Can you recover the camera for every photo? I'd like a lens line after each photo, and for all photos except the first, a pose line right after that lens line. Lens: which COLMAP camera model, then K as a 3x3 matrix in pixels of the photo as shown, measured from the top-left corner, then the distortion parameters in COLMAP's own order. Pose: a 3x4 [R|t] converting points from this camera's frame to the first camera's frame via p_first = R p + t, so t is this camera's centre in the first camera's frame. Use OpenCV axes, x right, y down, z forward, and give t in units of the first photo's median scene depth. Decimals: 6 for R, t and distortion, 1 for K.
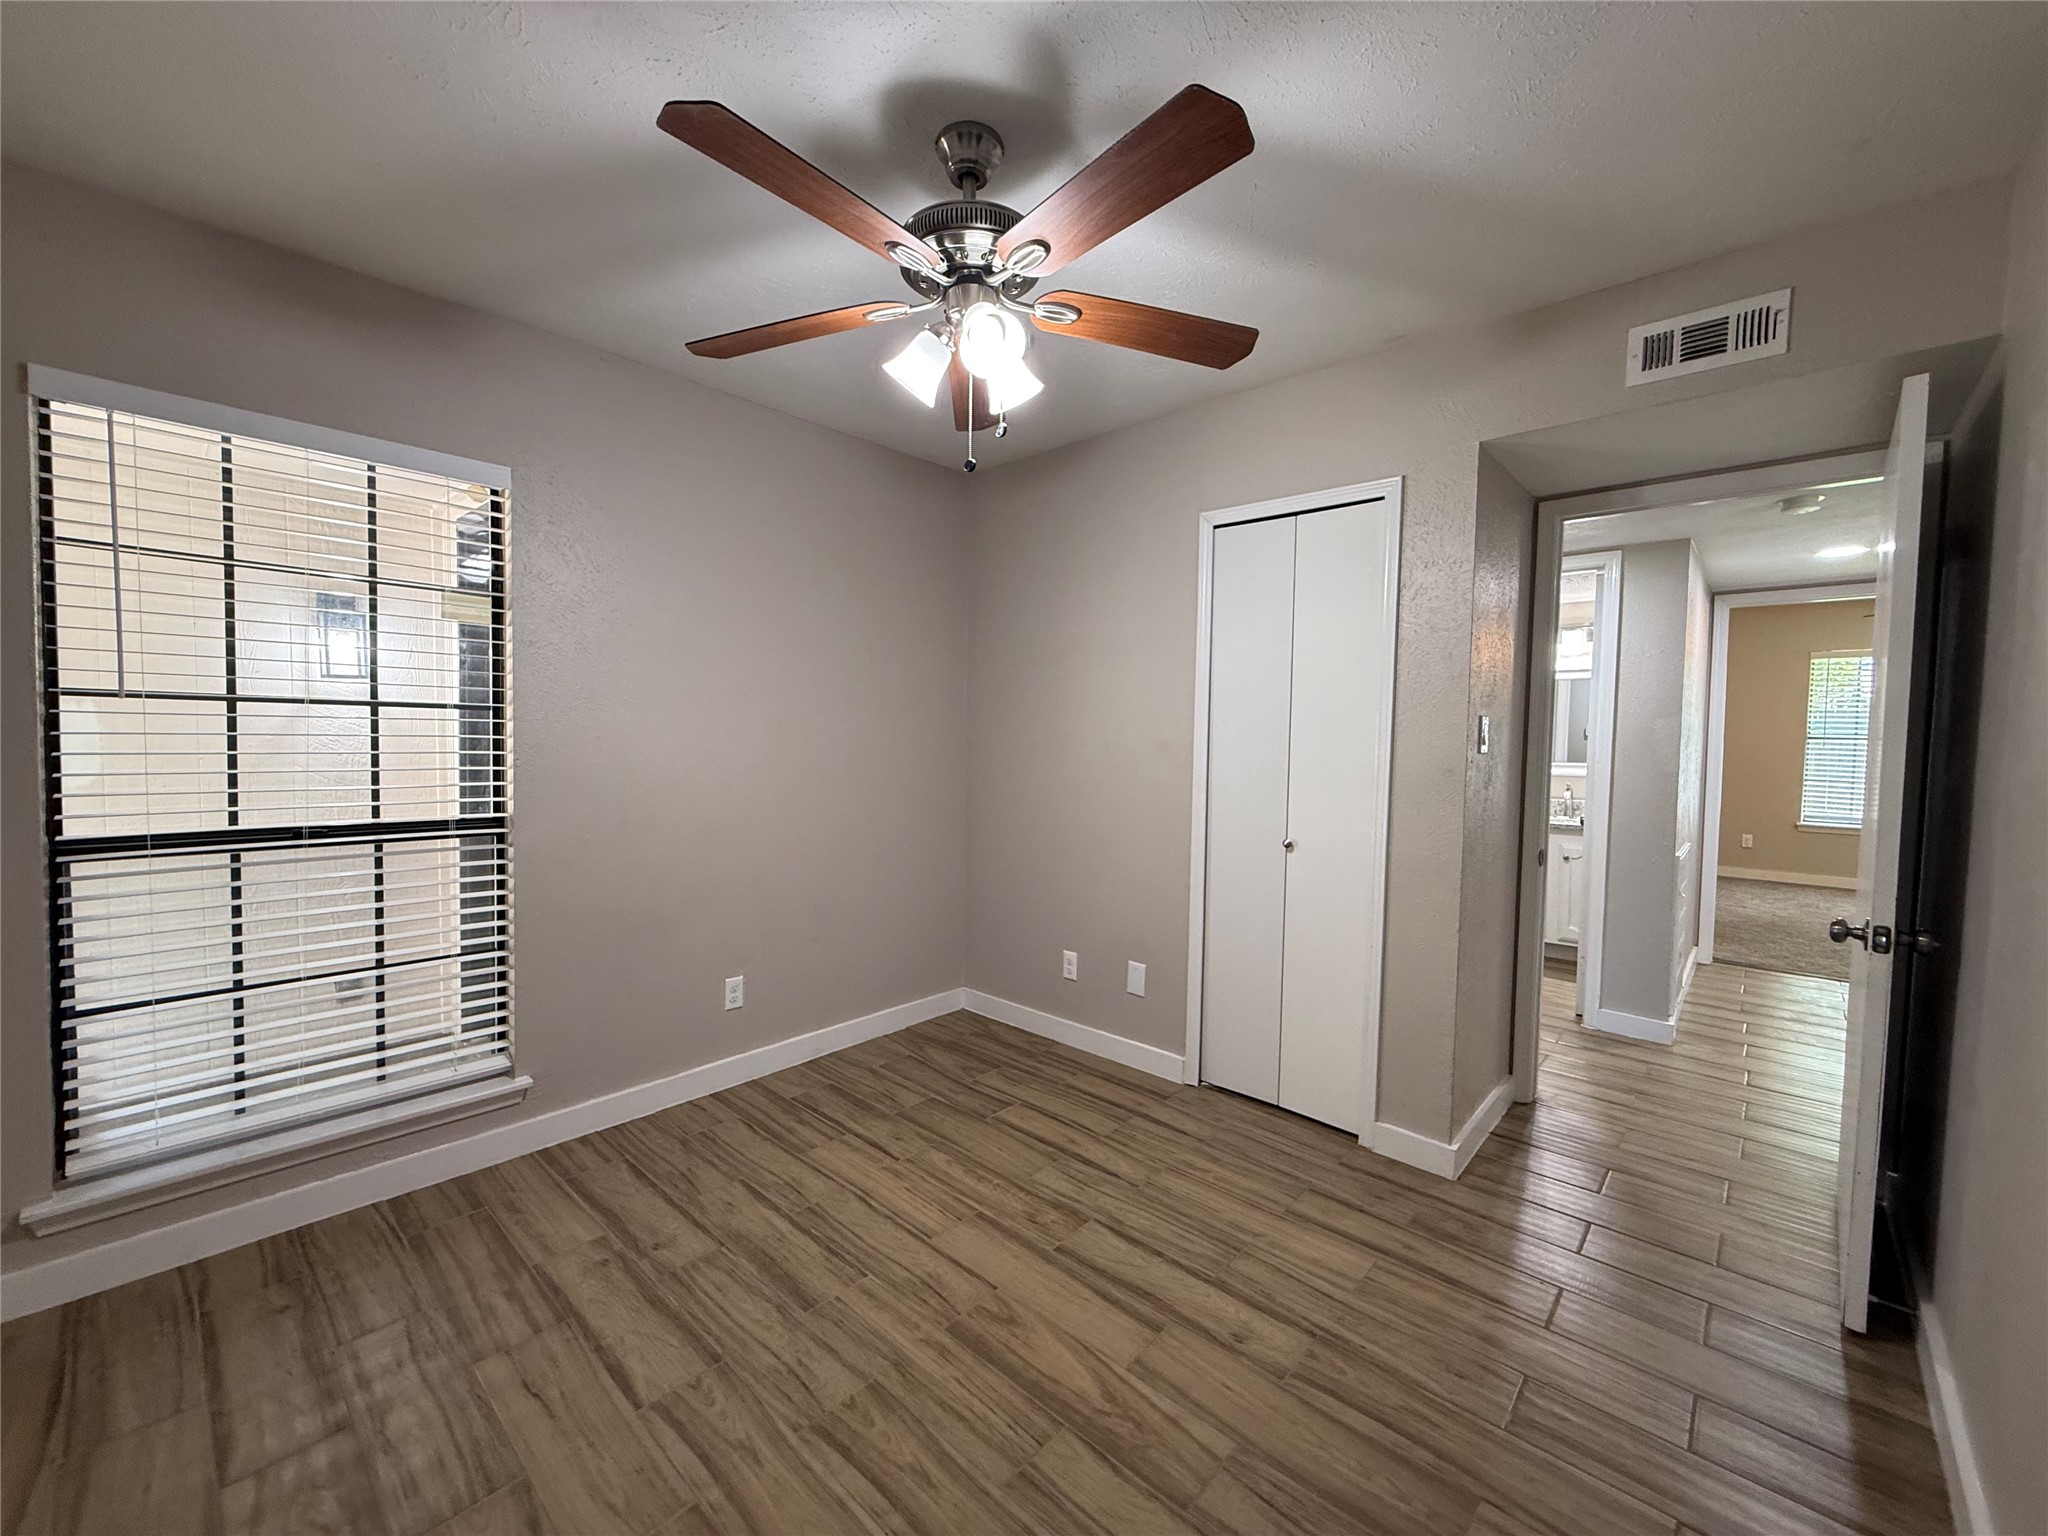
lens RADIAL K [[815.6, 0, 1039.9], [0, 815.6, 771.7], [0, 0, 1]] dist [0.001013, -0.000620]
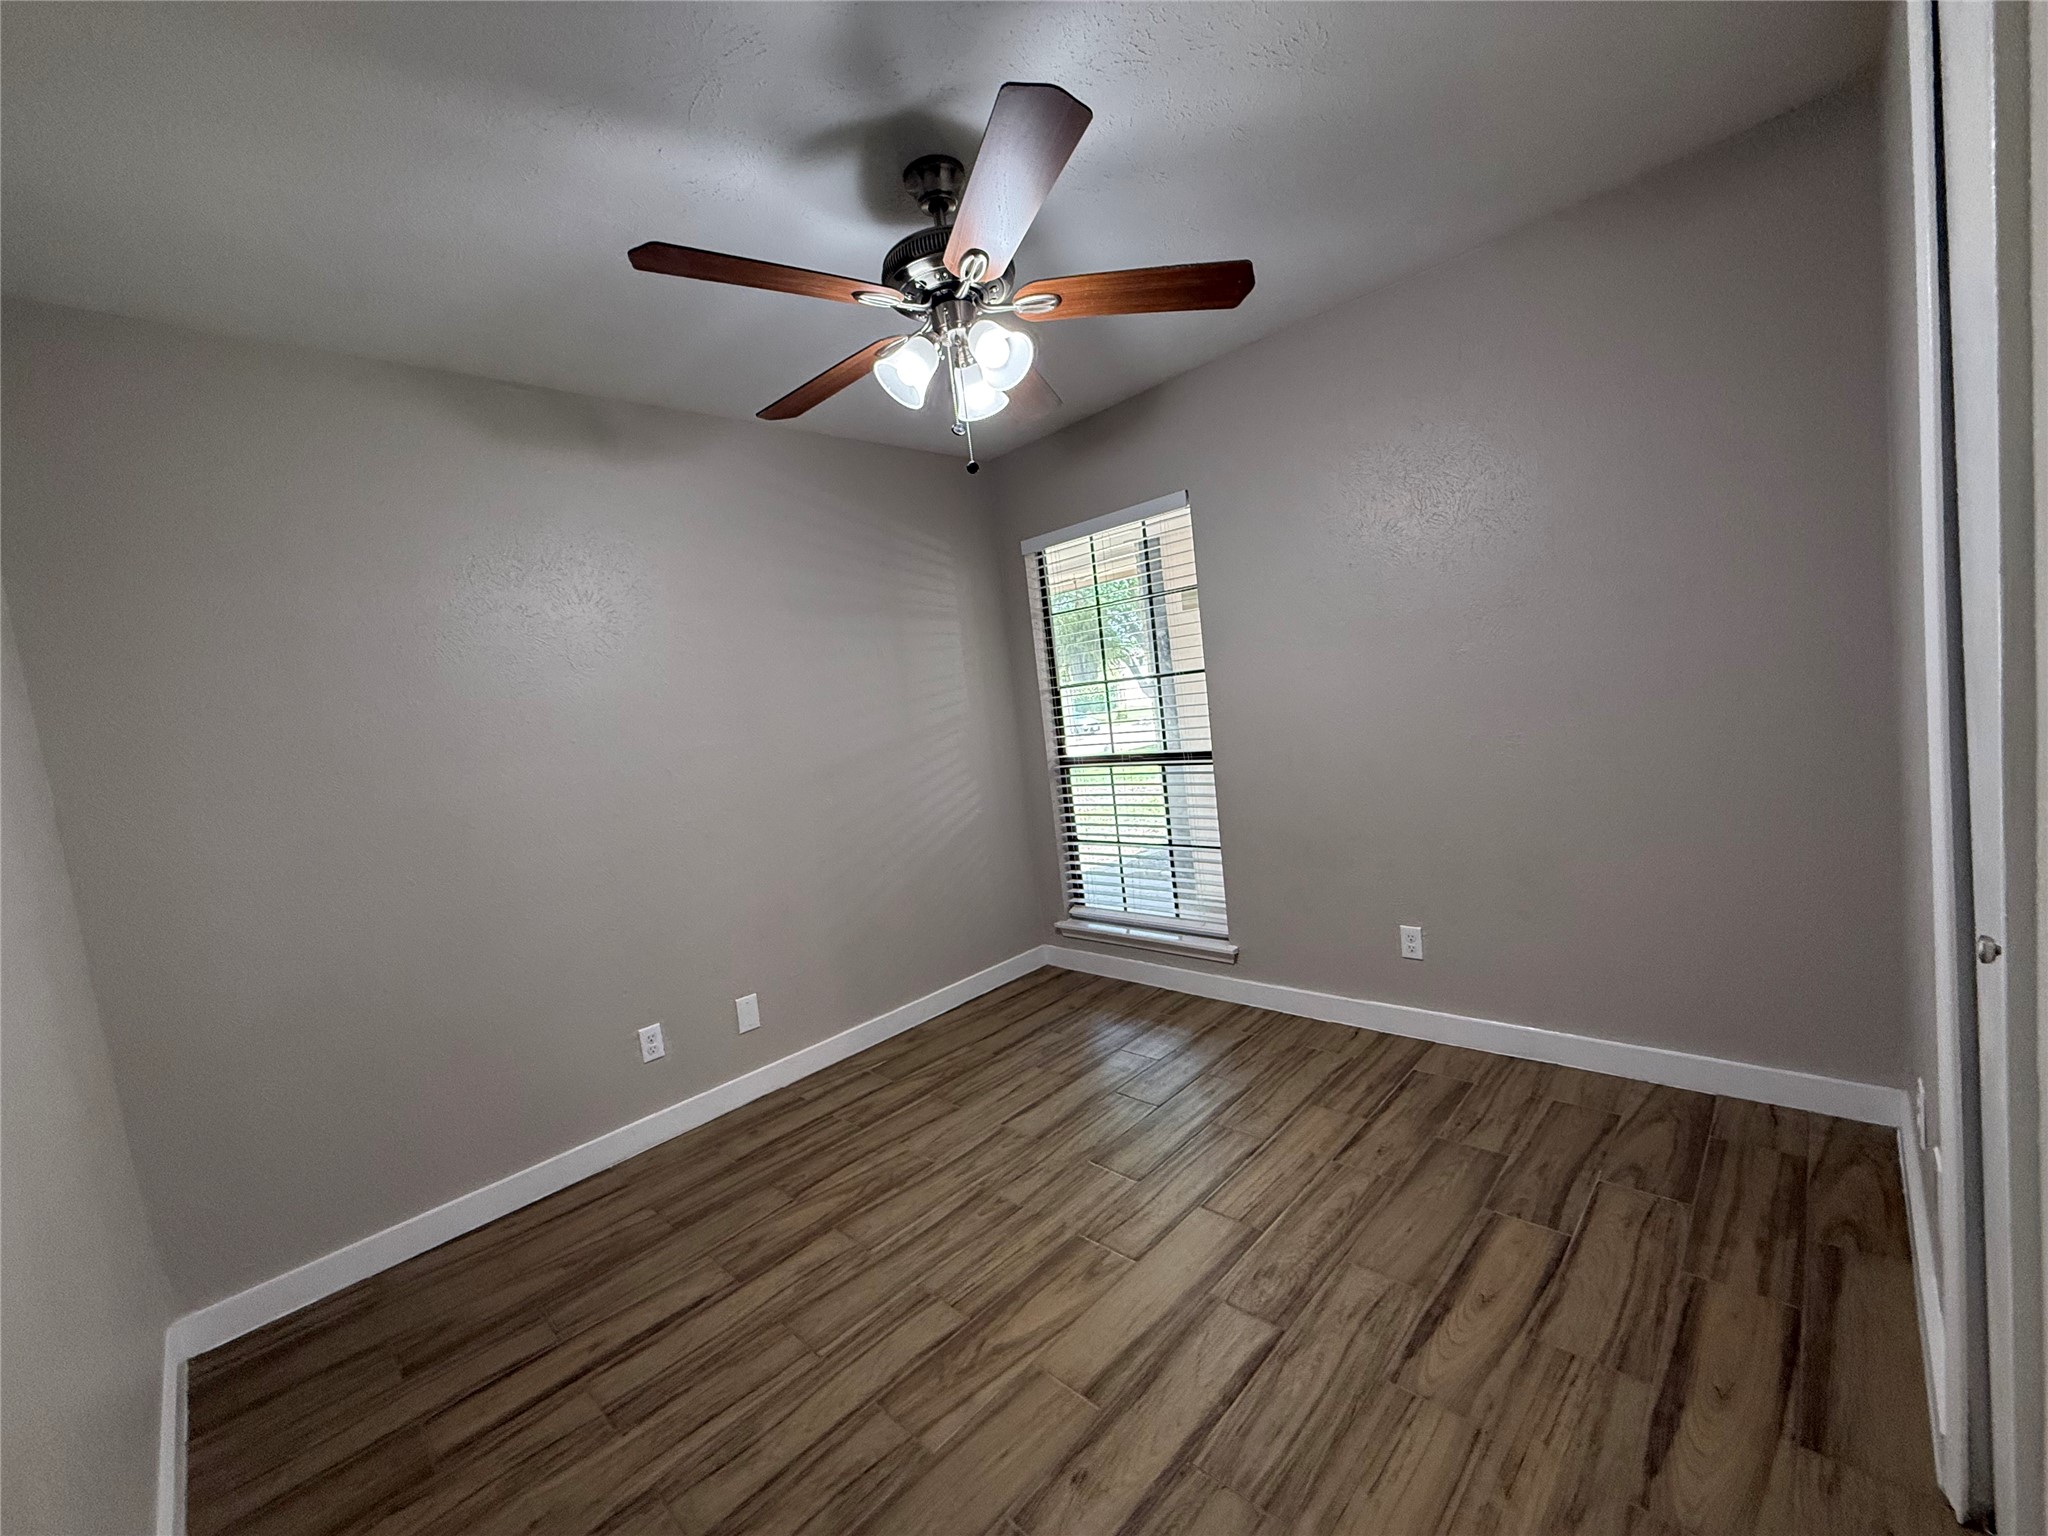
lens RADIAL K [[815.6, 0, 1007.2], [0, 815.6, 778.2], [0, 0, 1]] dist [0.001013, -0.000620]
pose [[-0.054061, 0.082857, -0.995094, 0.747021], [0.071022, 0.994346, 0.078936, -0.033093], [0.996009, -0.066407, -0.059640, 0.785150]]
